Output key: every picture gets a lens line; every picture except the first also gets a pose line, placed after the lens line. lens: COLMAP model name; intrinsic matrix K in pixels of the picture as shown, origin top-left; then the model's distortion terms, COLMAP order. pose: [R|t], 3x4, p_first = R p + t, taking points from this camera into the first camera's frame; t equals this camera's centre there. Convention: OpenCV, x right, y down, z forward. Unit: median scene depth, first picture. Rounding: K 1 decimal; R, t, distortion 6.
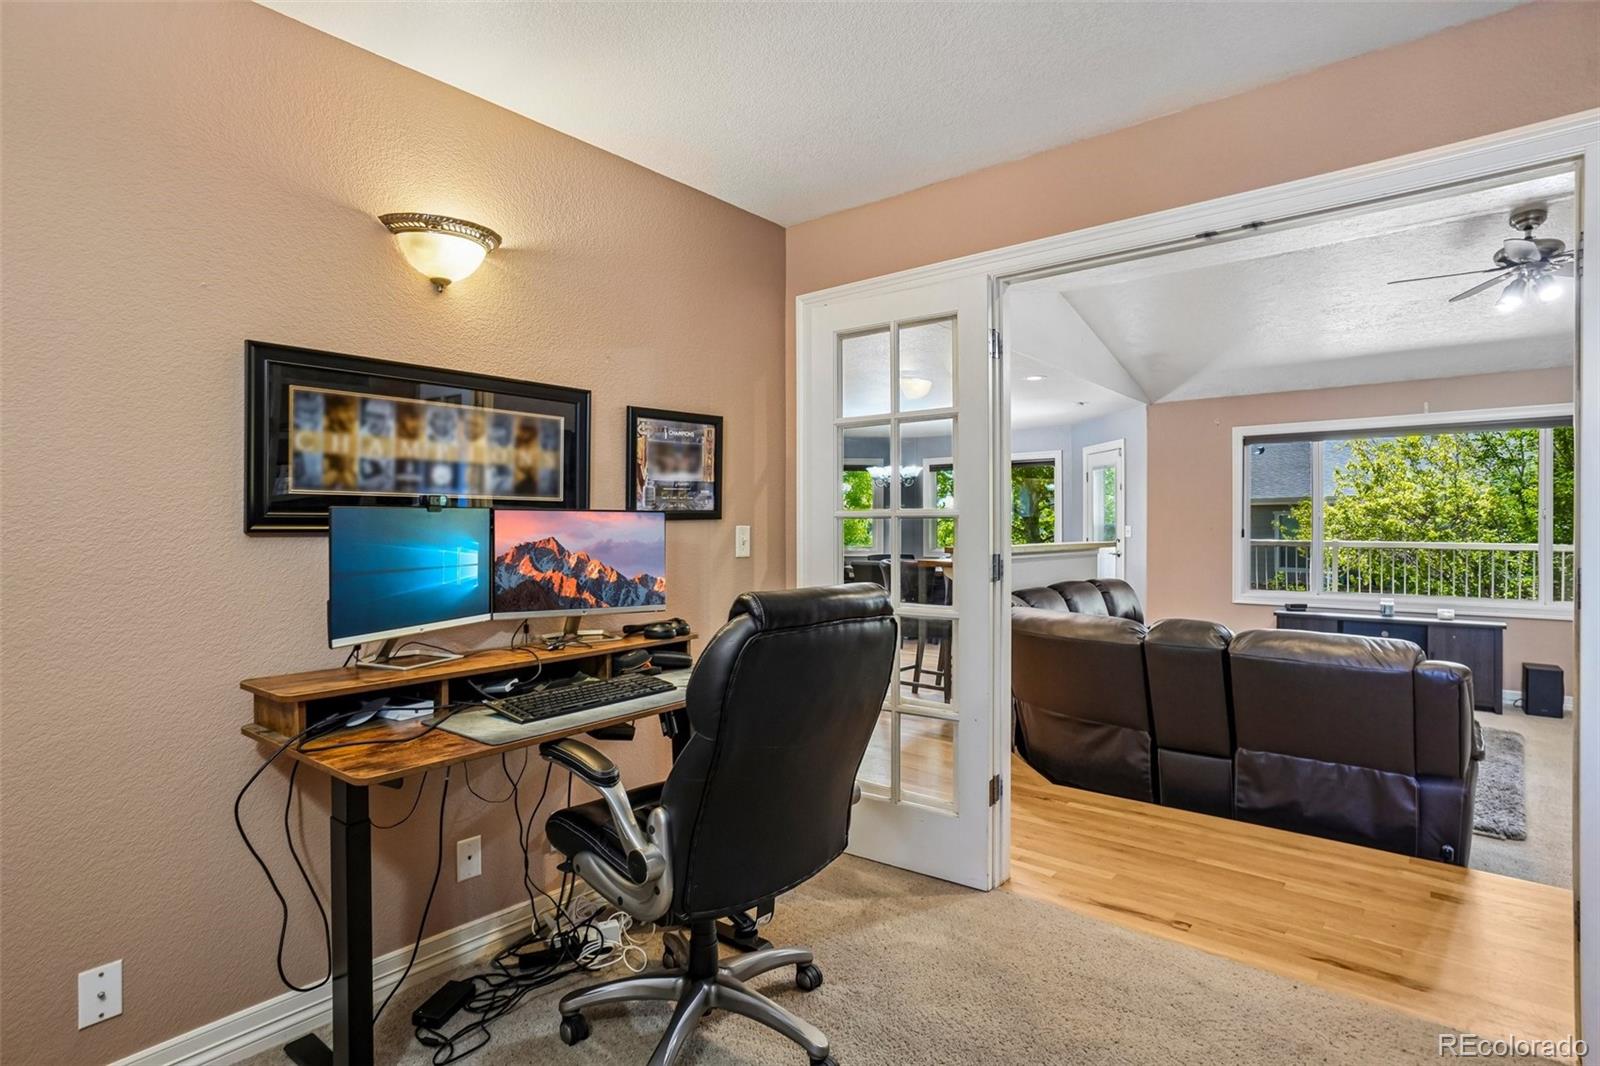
lens RADIAL K [[808.1, 0, 794.2], [0, 808.1, 529.6], [0, 0, 1]] dist [-0.003396, -0.000752]
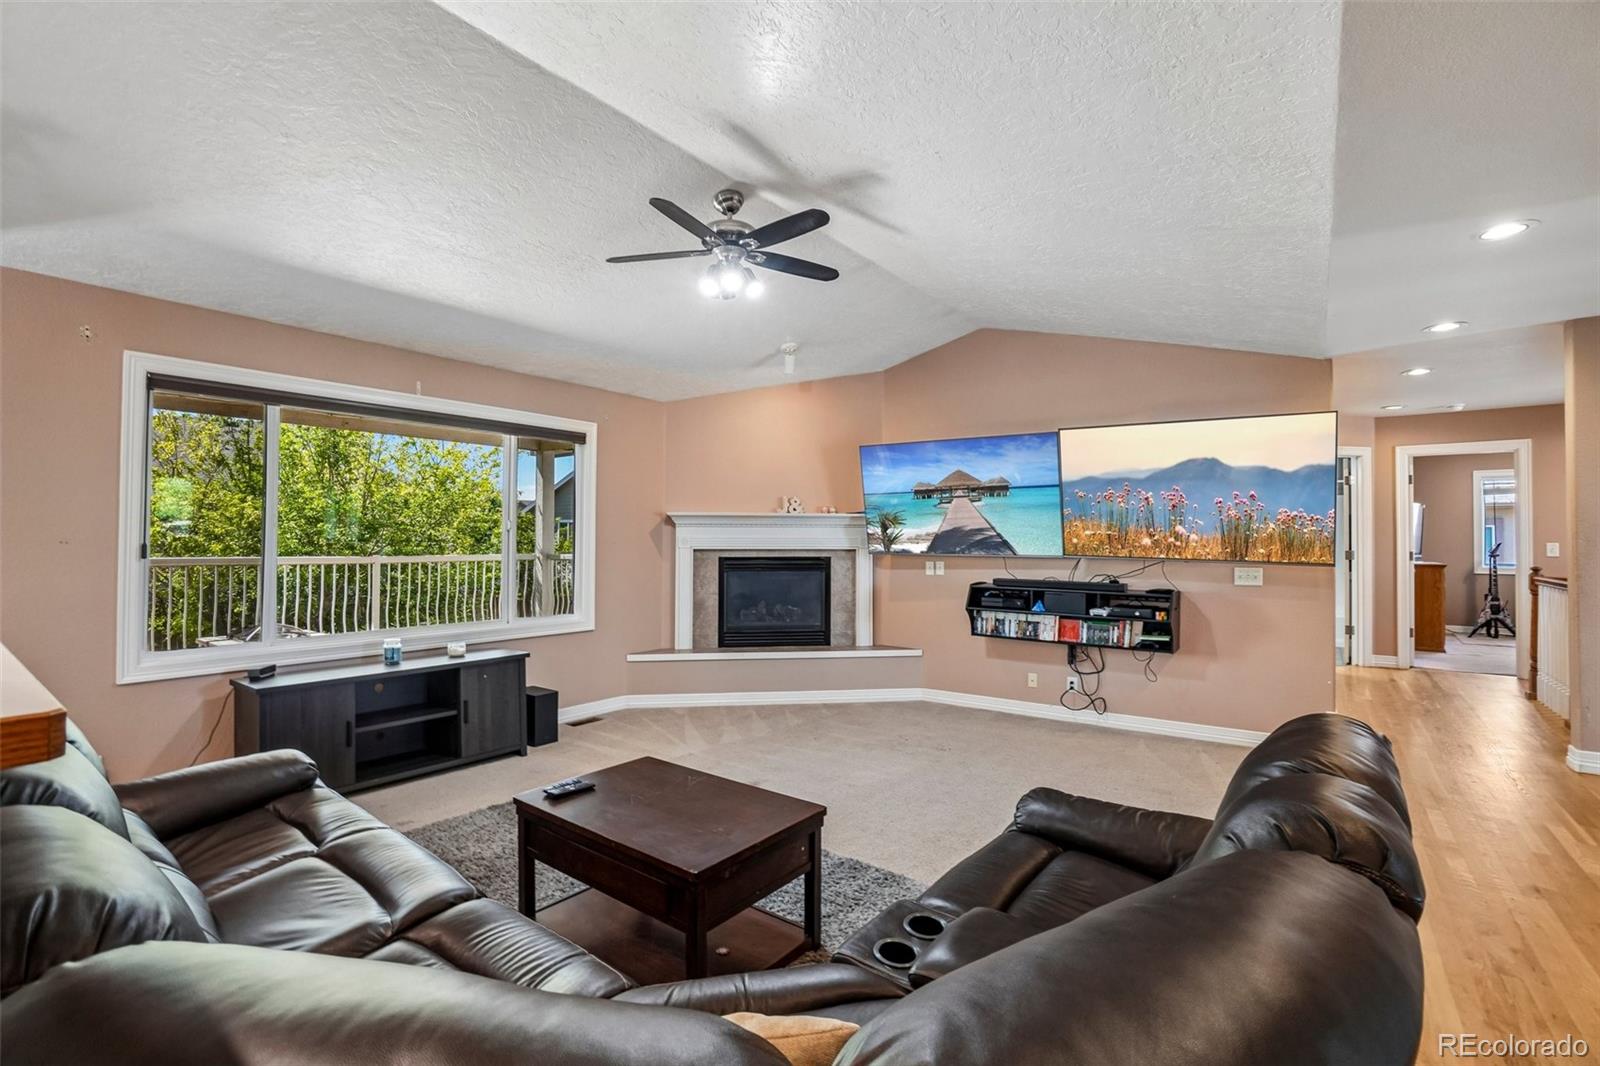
lens RADIAL K [[706.5, 0, 793.9], [0, 706.5, 525.1], [0, 0, 1]] dist [-0.063364, 0.018989]
pose [[-0.042926, 0.016665, 0.998939, 0.195941], [-0.002877, 0.999855, -0.016804, -0.015516], [-0.999074, -0.003595, -0.042872, 1.325980]]
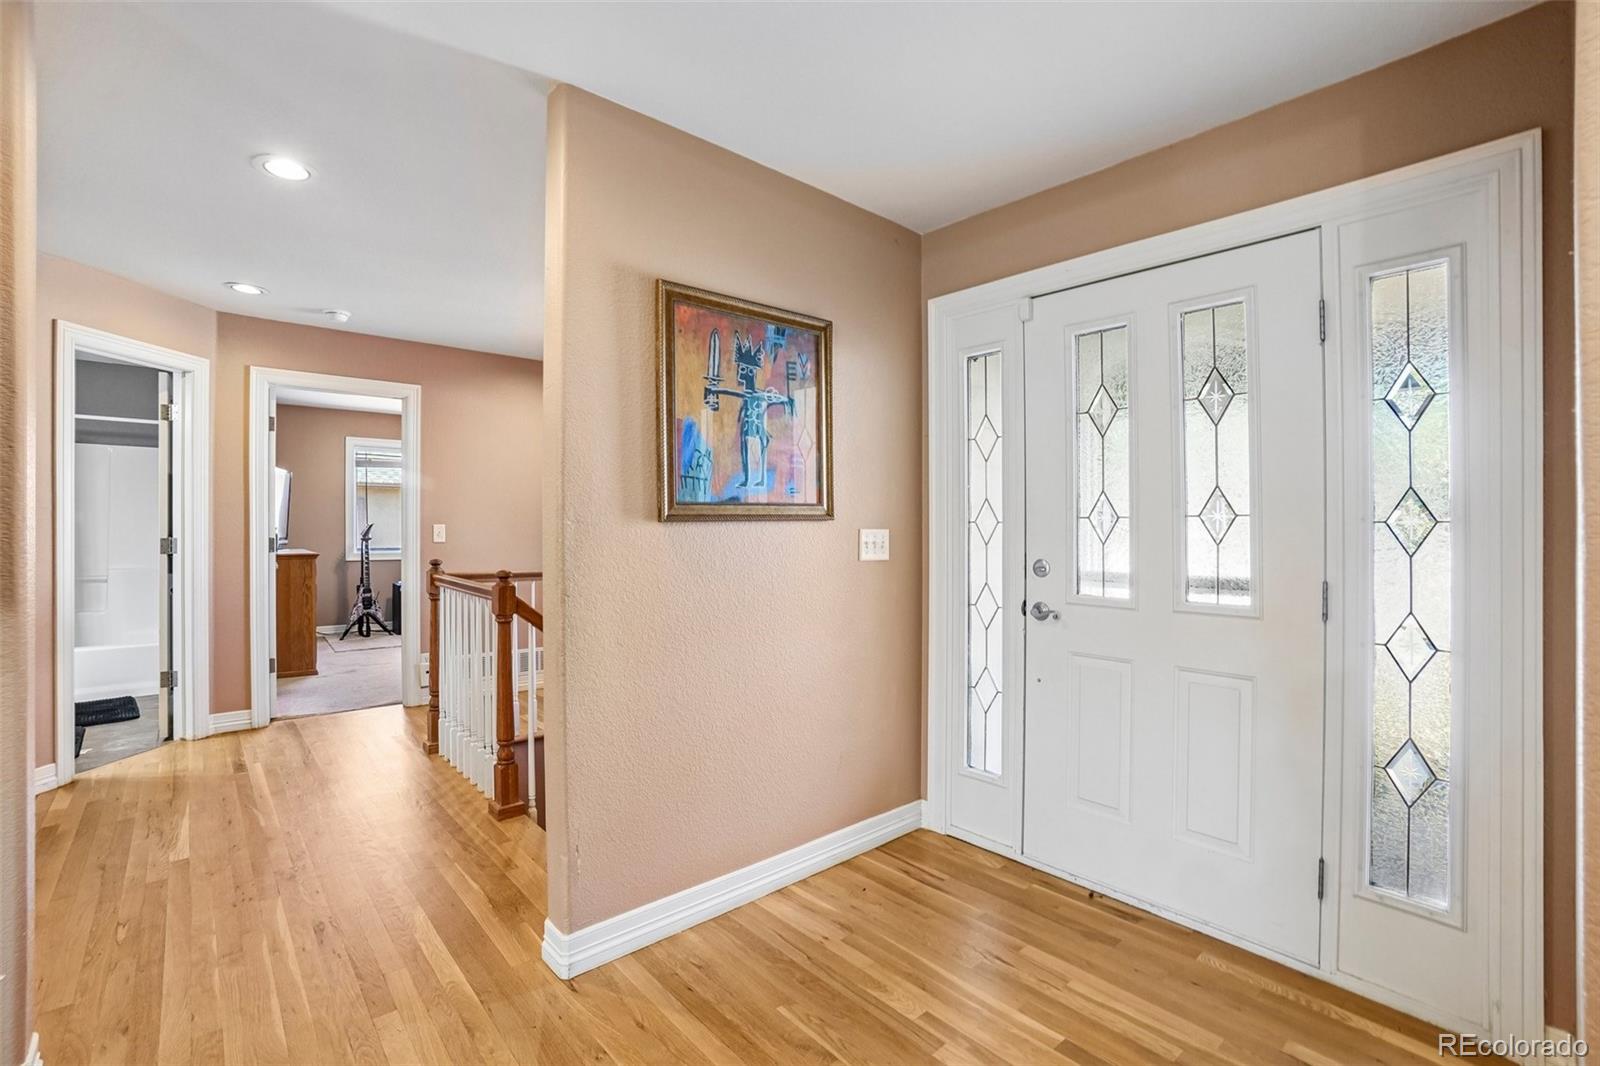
lens RADIAL K [[735.1, 0, 800.0], [0, 735.1, 533.0], [0, 0, 1]] dist [-0.035347, 0.000005]
pose [[-0.986220, -0.012166, 0.164989, 0.936132], [-0.010039, 0.999856, 0.013718, -0.014605], [-0.165132, 0.011873, -0.986200, 0.571233]]
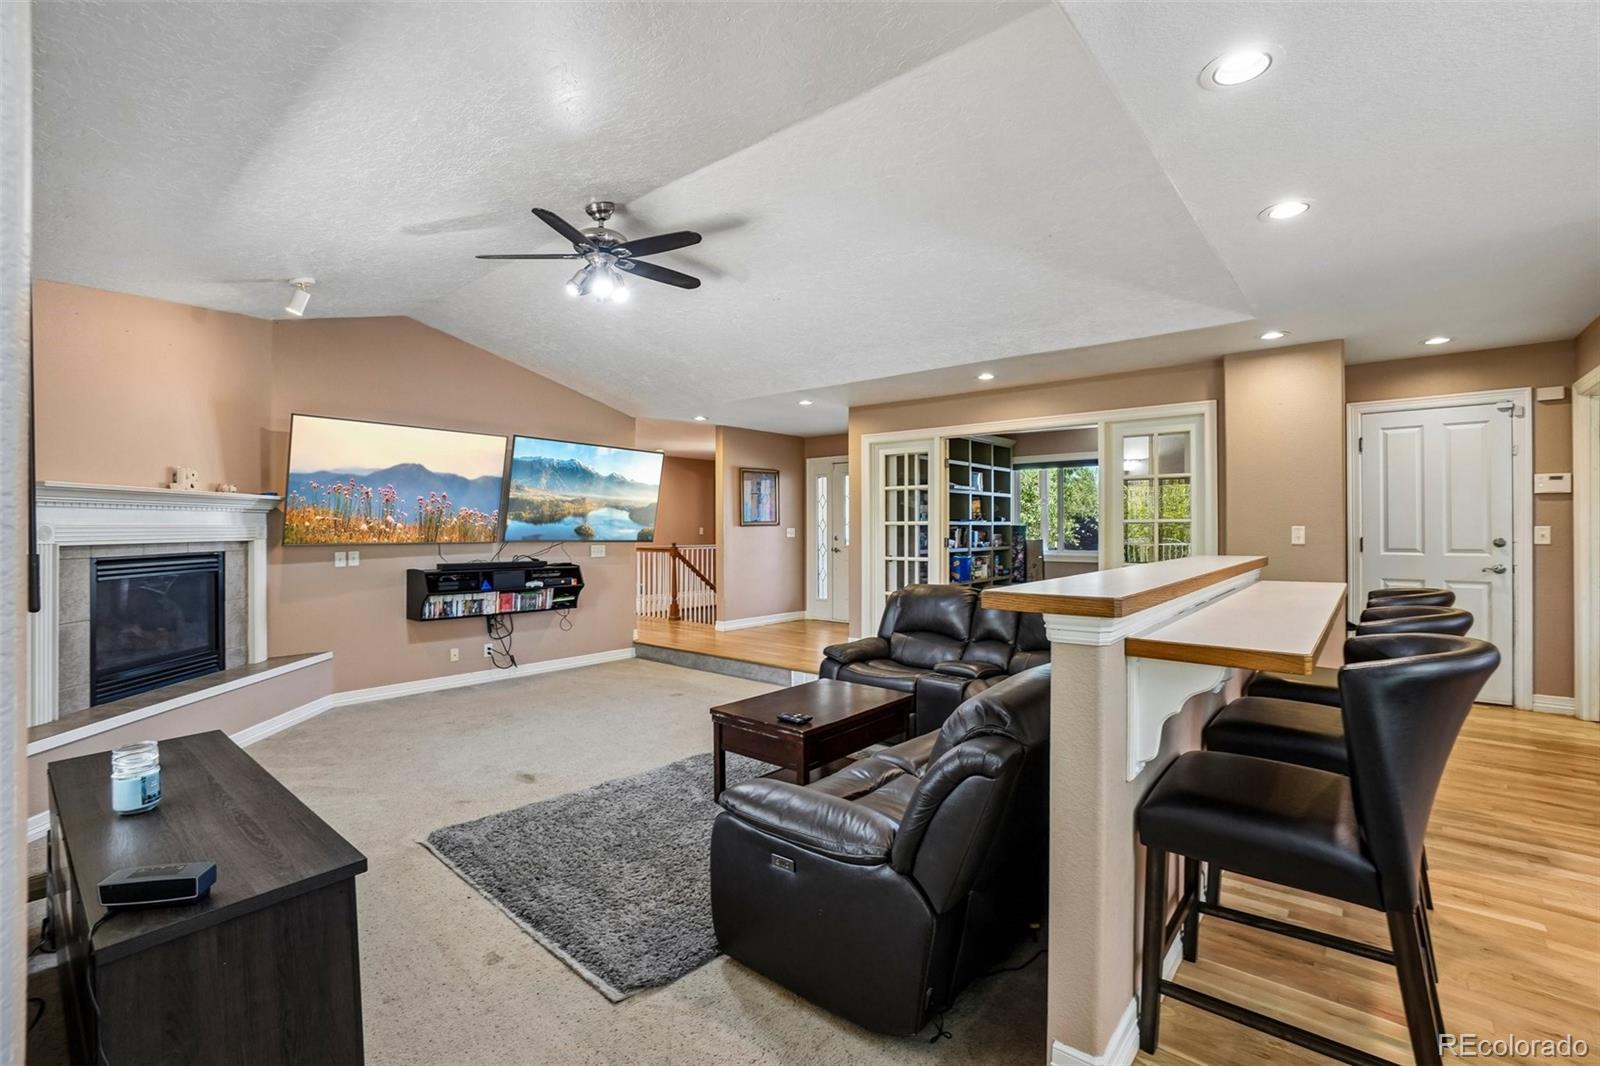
lens RADIAL K [[706.5, 0, 793.9], [0, 706.5, 525.1], [0, 0, 1]] dist [-0.063364, 0.018989]
pose [[-0.999835, -0.000076, 0.018143, 0.927085], [-0.000145, 0.999993, -0.003831, -0.010021], [-0.018142, -0.003833, -0.999828, 2.514591]]
